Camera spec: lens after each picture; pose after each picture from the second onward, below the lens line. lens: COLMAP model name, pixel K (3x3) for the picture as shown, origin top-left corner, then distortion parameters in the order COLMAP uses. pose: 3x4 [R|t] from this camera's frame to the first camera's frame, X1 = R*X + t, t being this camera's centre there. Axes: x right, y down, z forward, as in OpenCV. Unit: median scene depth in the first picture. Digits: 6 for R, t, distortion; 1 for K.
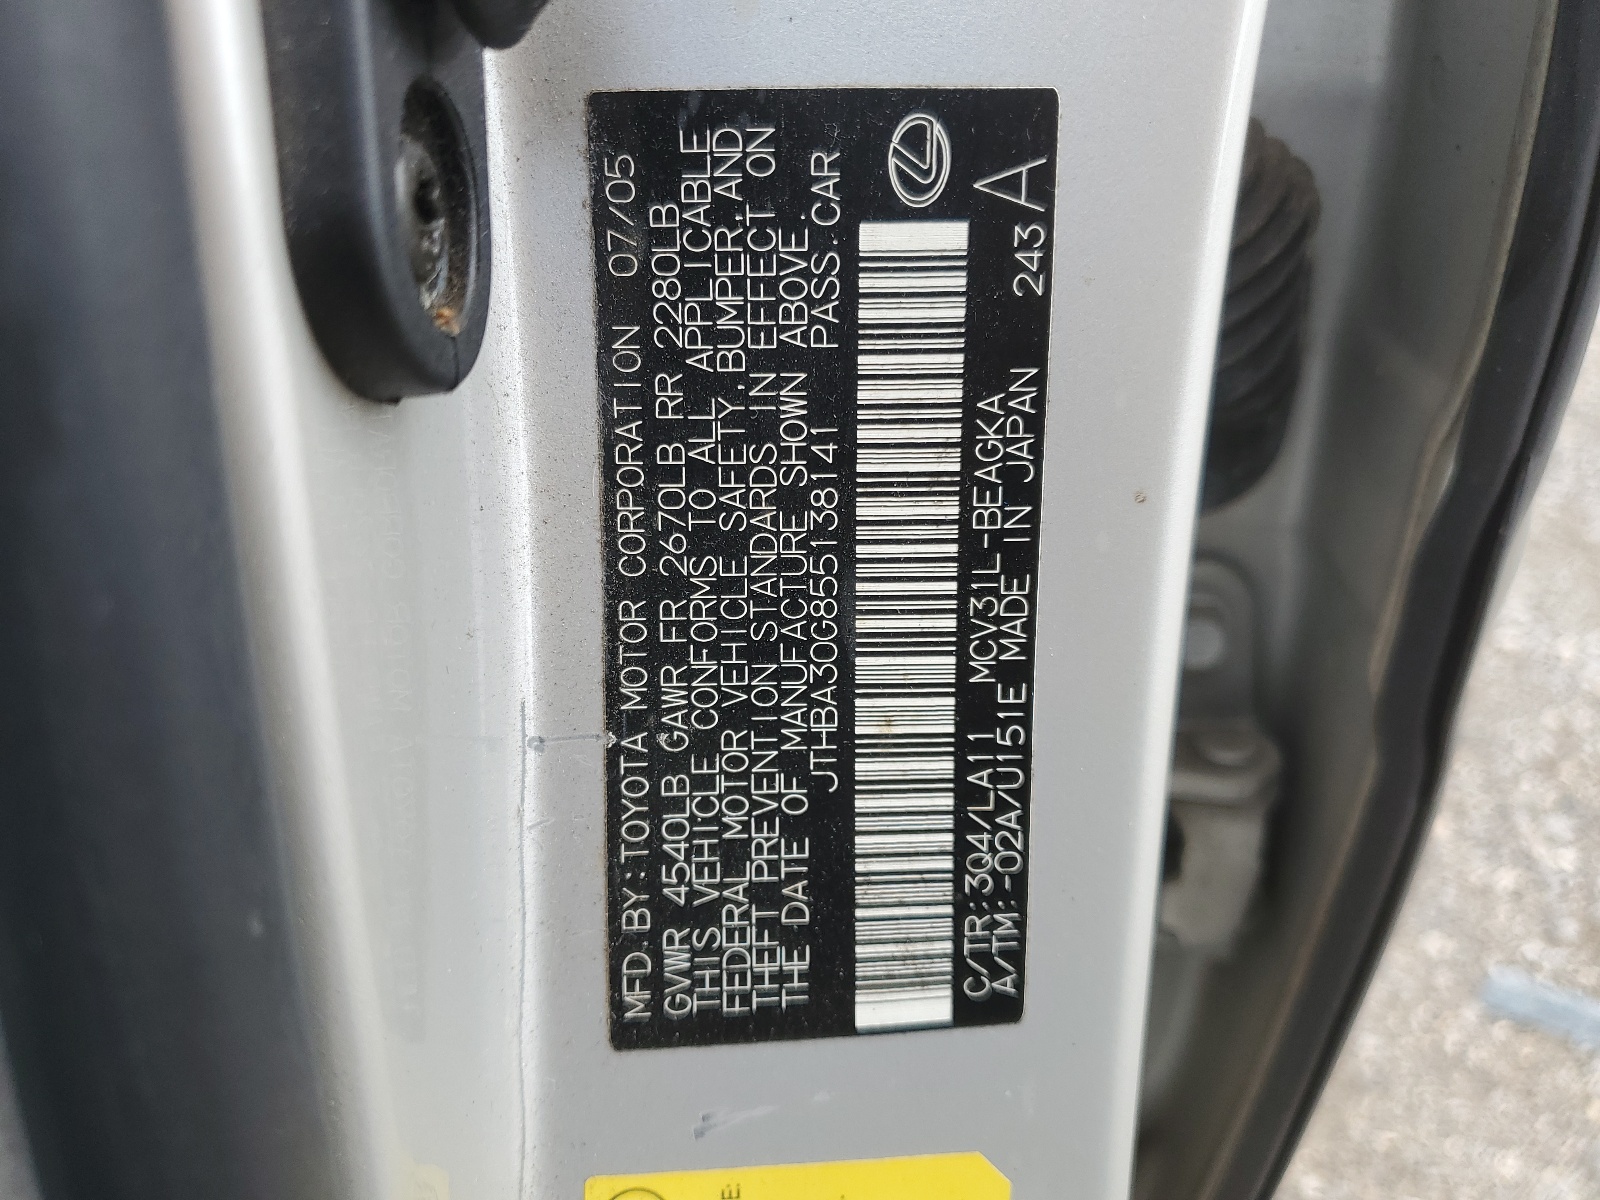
lens RADIAL K [[1216.0, 0, 799.2], [0, 1216.0, 598.7], [0, 0, 1]] dist [0.003649, 0.000855]
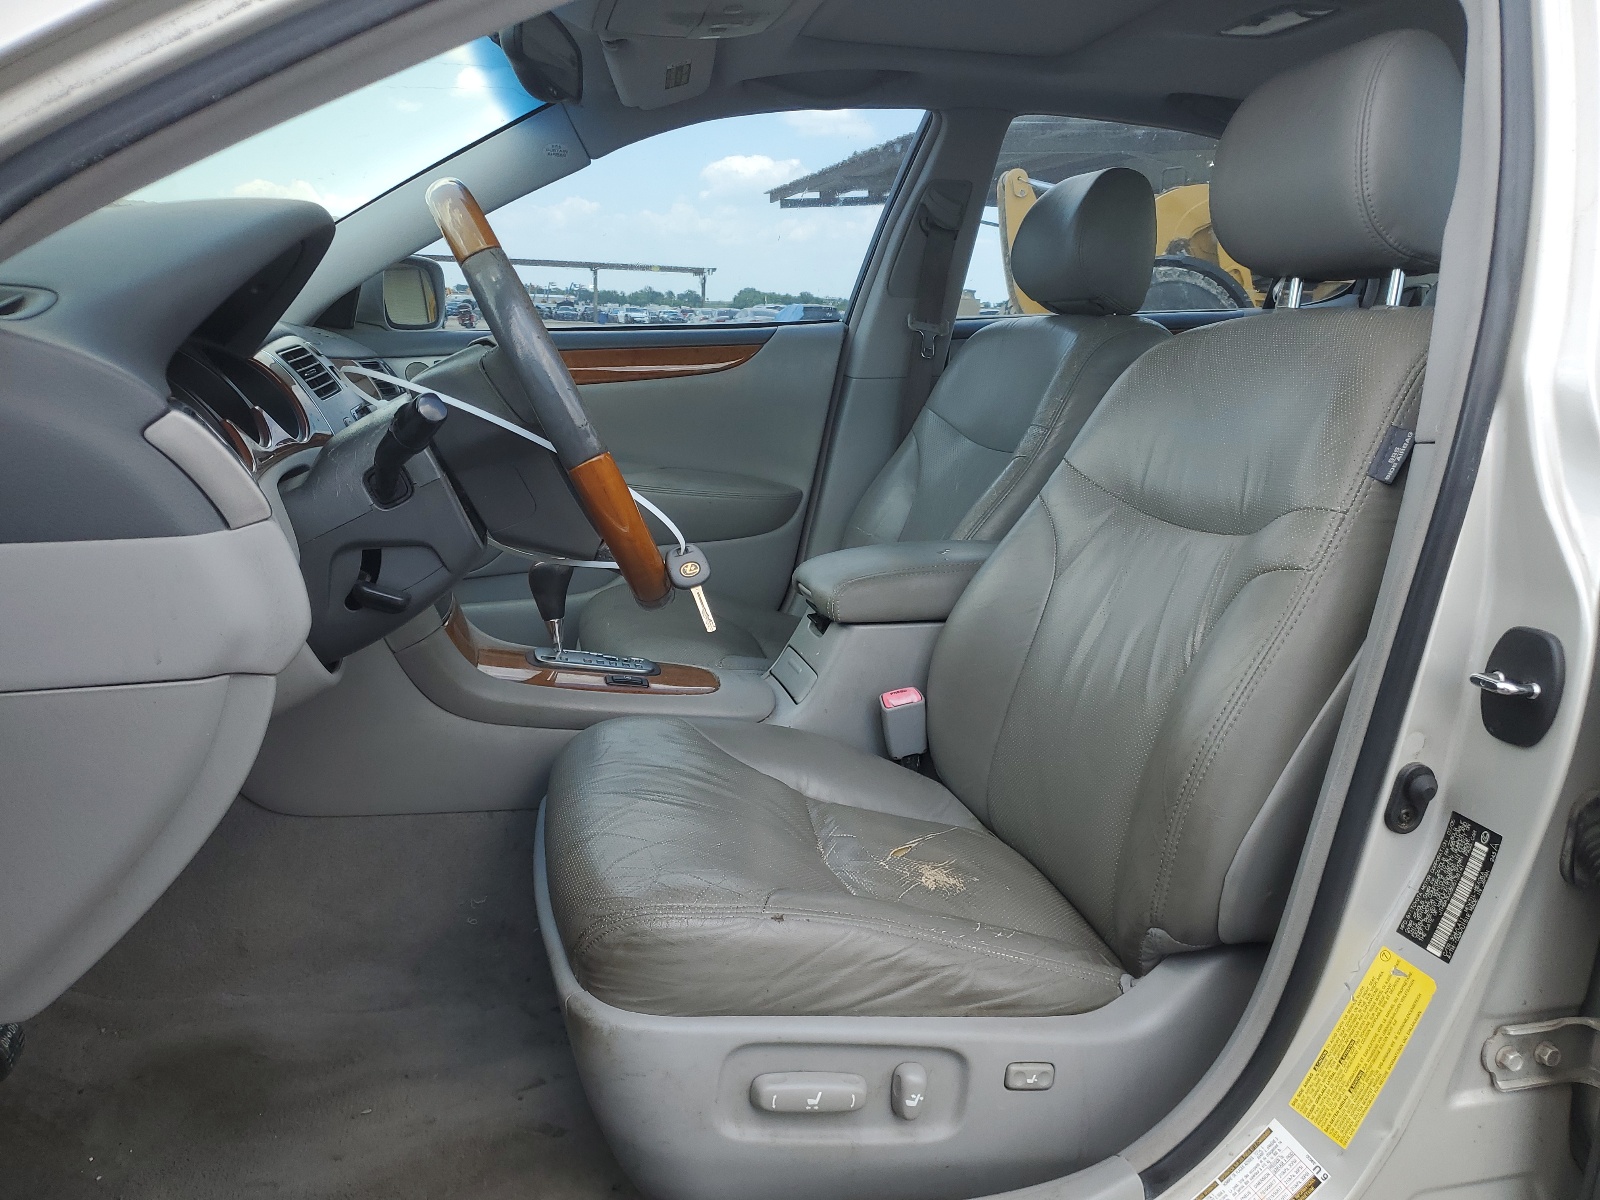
lens RADIAL K [[1216.0, 0, 799.9], [0, 1216.0, 599.0], [0, 0, 1]] dist [0.003649, 0.000855]
pose [[0.268132, 0.235359, -0.934190, 4.995254], [-0.458315, 0.884099, 0.091193, -0.378160], [0.847380, 0.403701, 0.344924, -5.057017]]
